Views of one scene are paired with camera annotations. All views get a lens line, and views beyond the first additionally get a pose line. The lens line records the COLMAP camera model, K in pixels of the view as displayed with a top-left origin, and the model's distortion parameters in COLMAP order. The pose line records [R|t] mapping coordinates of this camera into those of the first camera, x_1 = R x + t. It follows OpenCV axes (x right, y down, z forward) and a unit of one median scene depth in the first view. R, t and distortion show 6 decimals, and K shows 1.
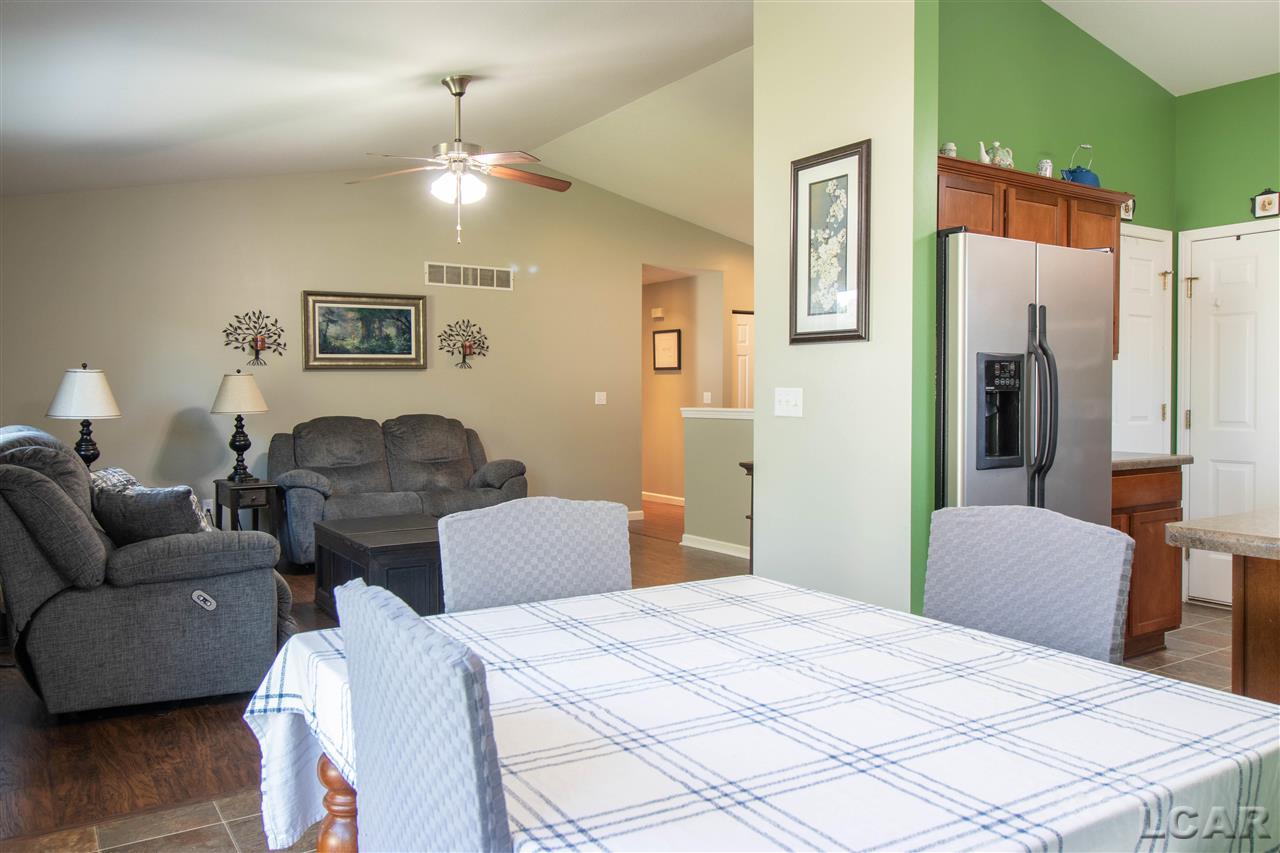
lens RADIAL K [[978.5, 0, 639.8], [0, 978.5, 421.6], [0, 0, 1]] dist [0.018734, -0.018126]
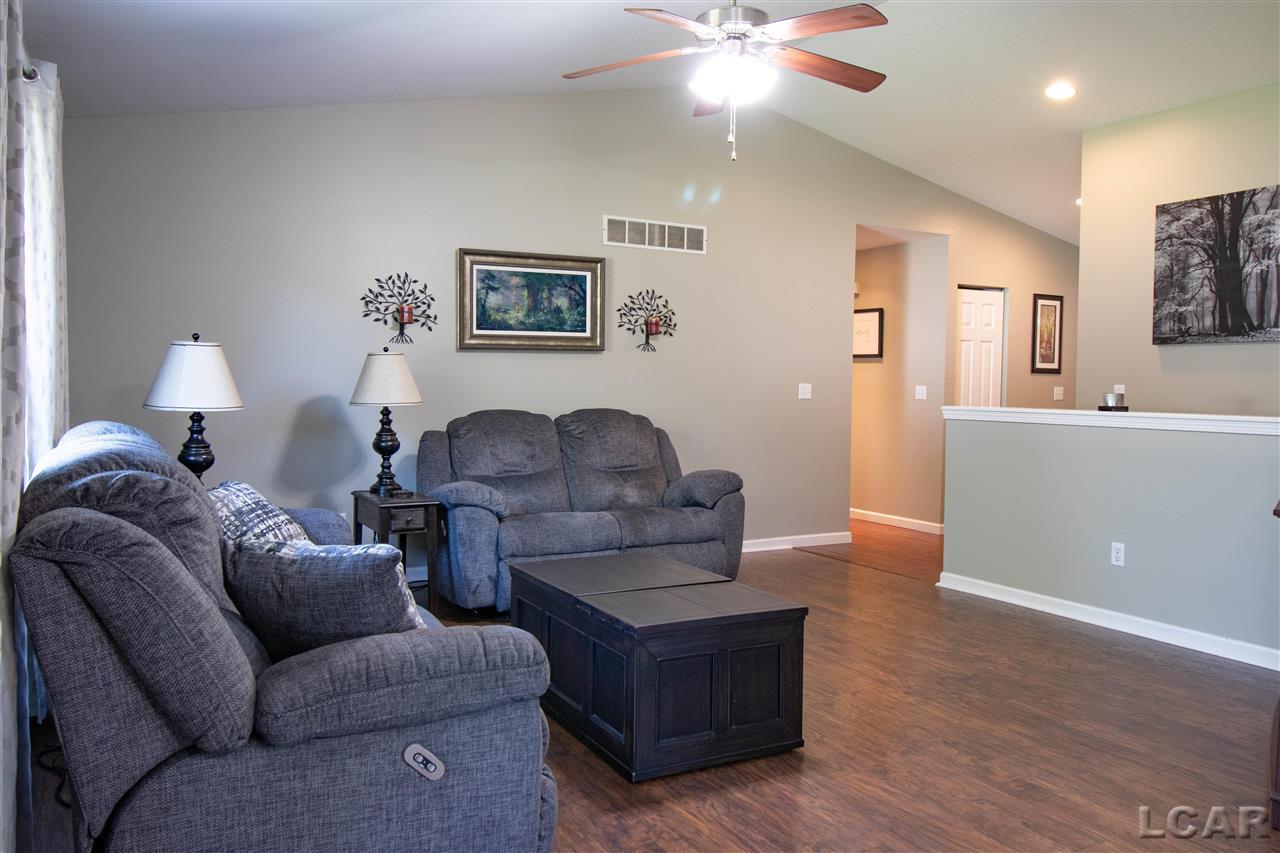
lens RADIAL K [[978.5, 0, 635.1], [0, 978.5, 424.8], [0, 0, 1]] dist [0.018734, -0.018126]
pose [[0.996915, 0.018250, -0.076334, -0.156734], [-0.017246, 0.999756, 0.013790, -0.006696], [0.076567, -0.012431, 0.996987, 0.255719]]
